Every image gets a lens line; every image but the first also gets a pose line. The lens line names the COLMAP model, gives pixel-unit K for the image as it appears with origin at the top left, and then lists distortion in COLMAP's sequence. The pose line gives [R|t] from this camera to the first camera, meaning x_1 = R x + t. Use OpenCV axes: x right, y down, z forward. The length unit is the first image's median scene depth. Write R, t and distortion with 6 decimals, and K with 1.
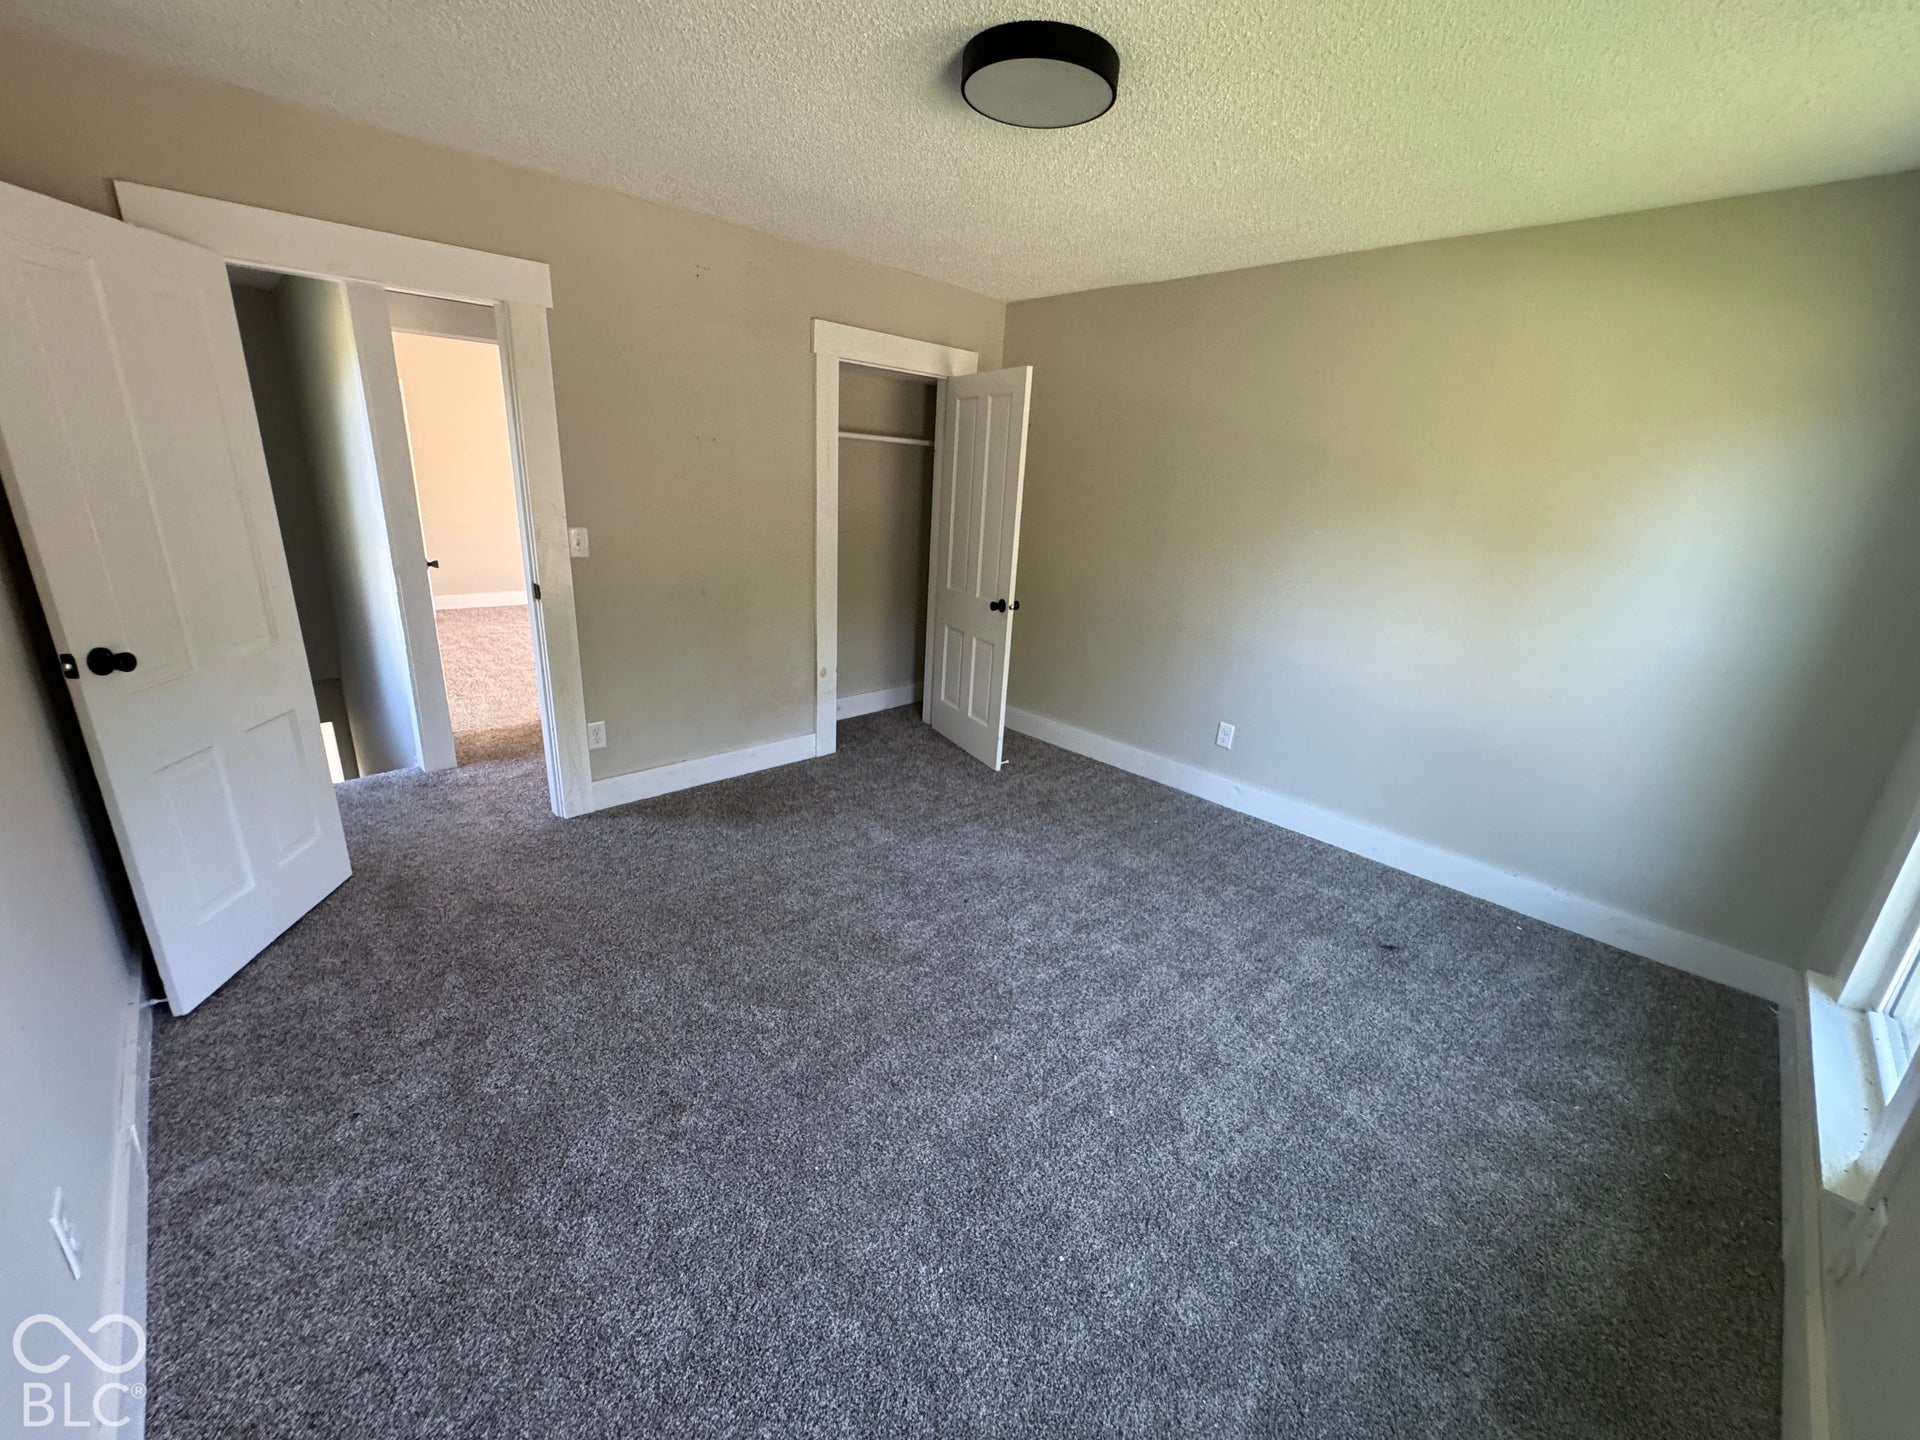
lens RADIAL K [[773.9, 0, 962.8], [0, 773.9, 715.3], [0, 0, 1]] dist [0.000387, 0.000042]
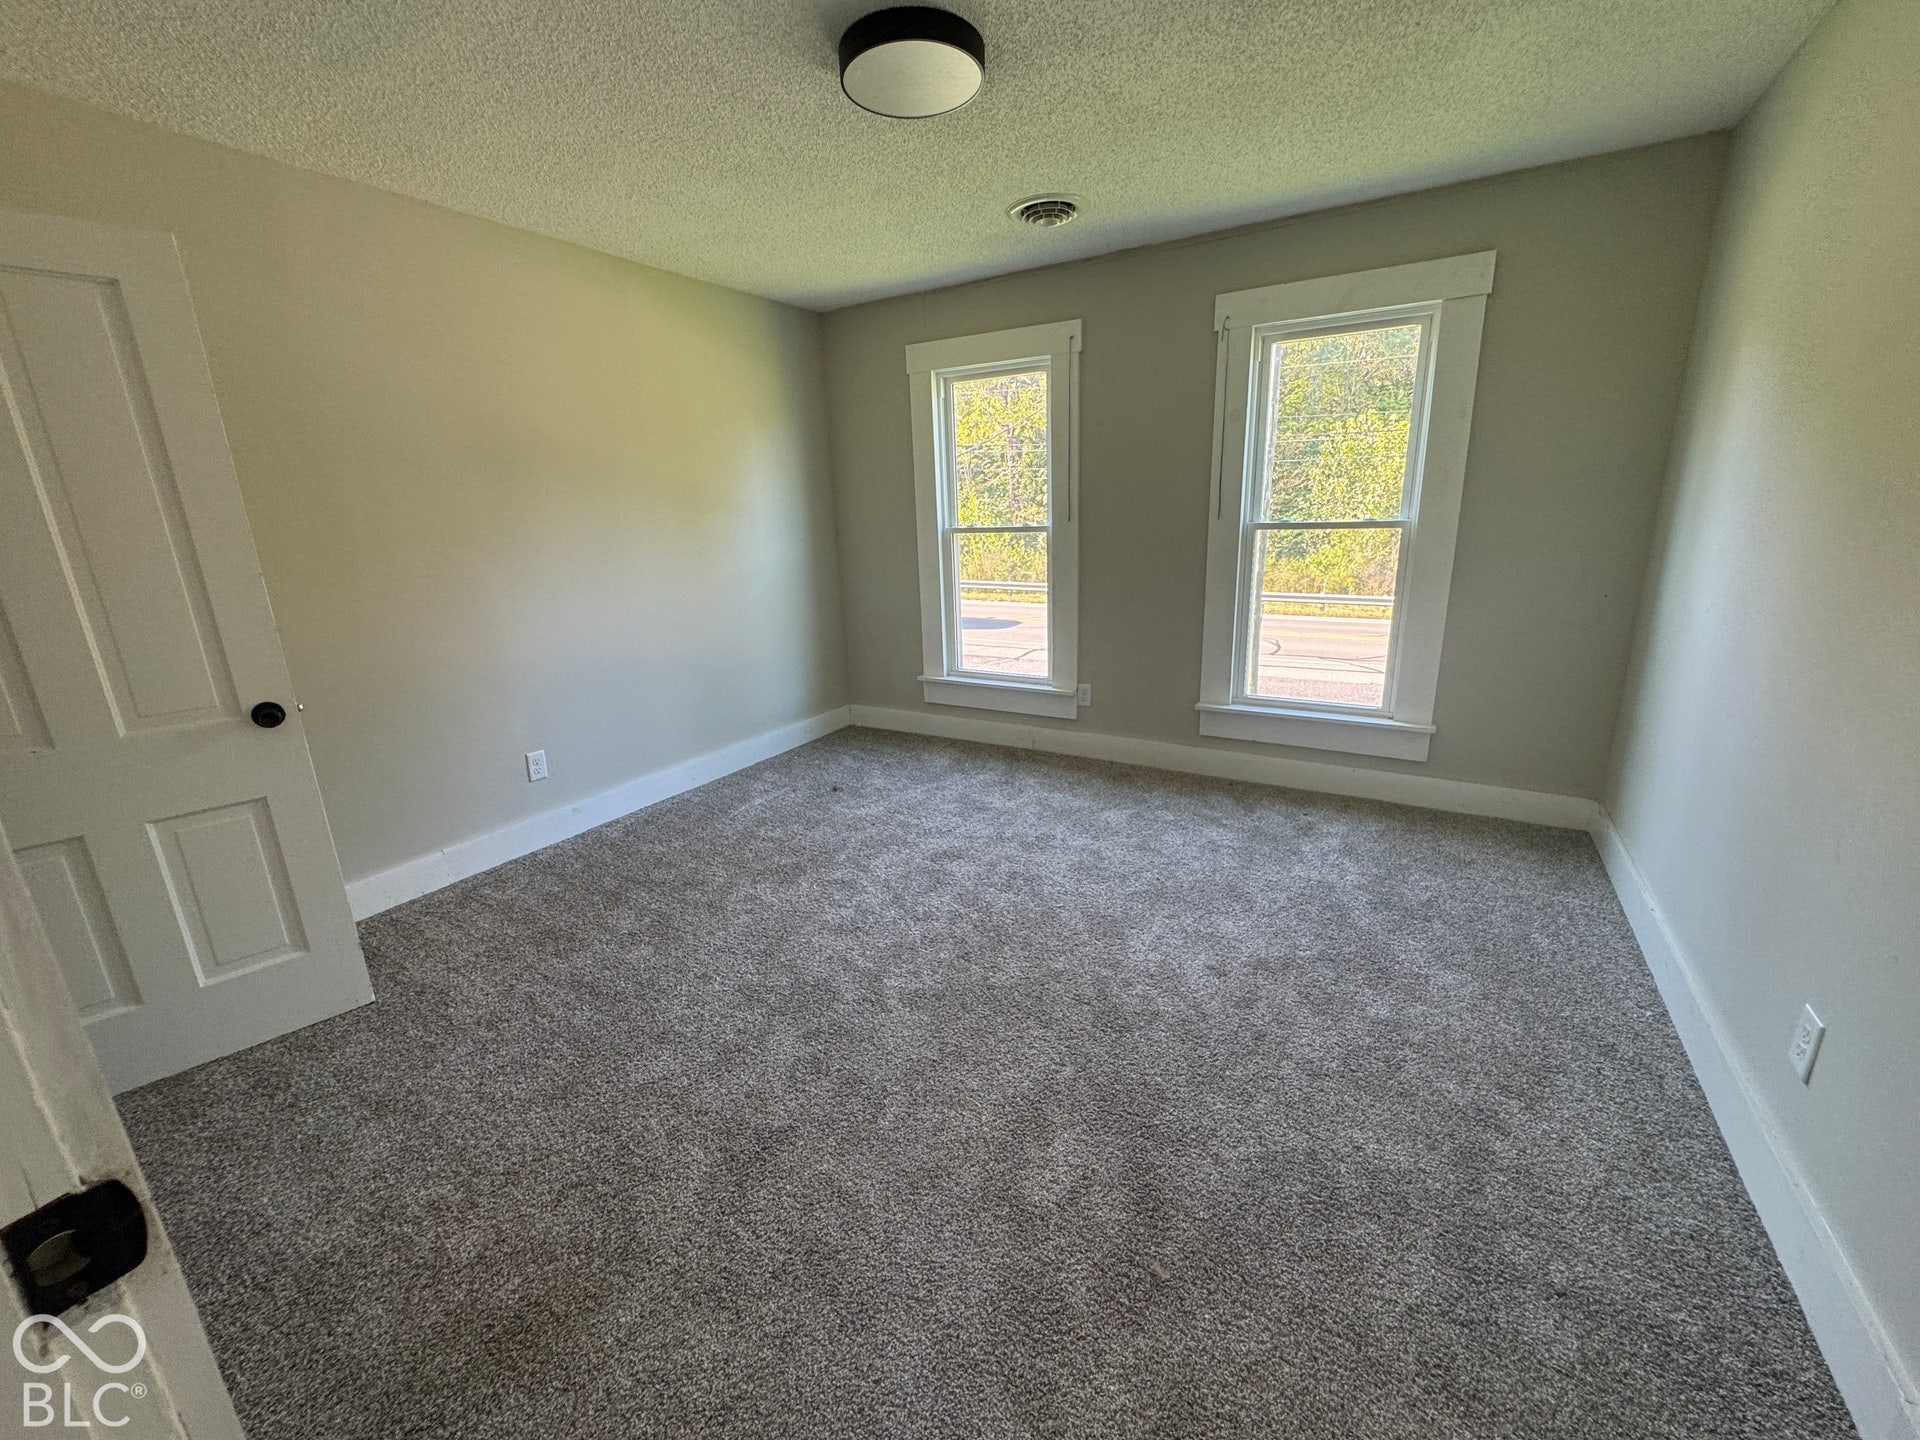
lens RADIAL K [[773.9, 0, 964.2], [0, 773.9, 721.3], [0, 0, 1]] dist [0.000387, 0.000042]
pose [[-0.259760, -0.307938, 0.915259, -0.628593], [0.303773, 0.873621, 0.380143, -0.225572], [-0.916650, 0.376777, -0.133388, 0.748295]]
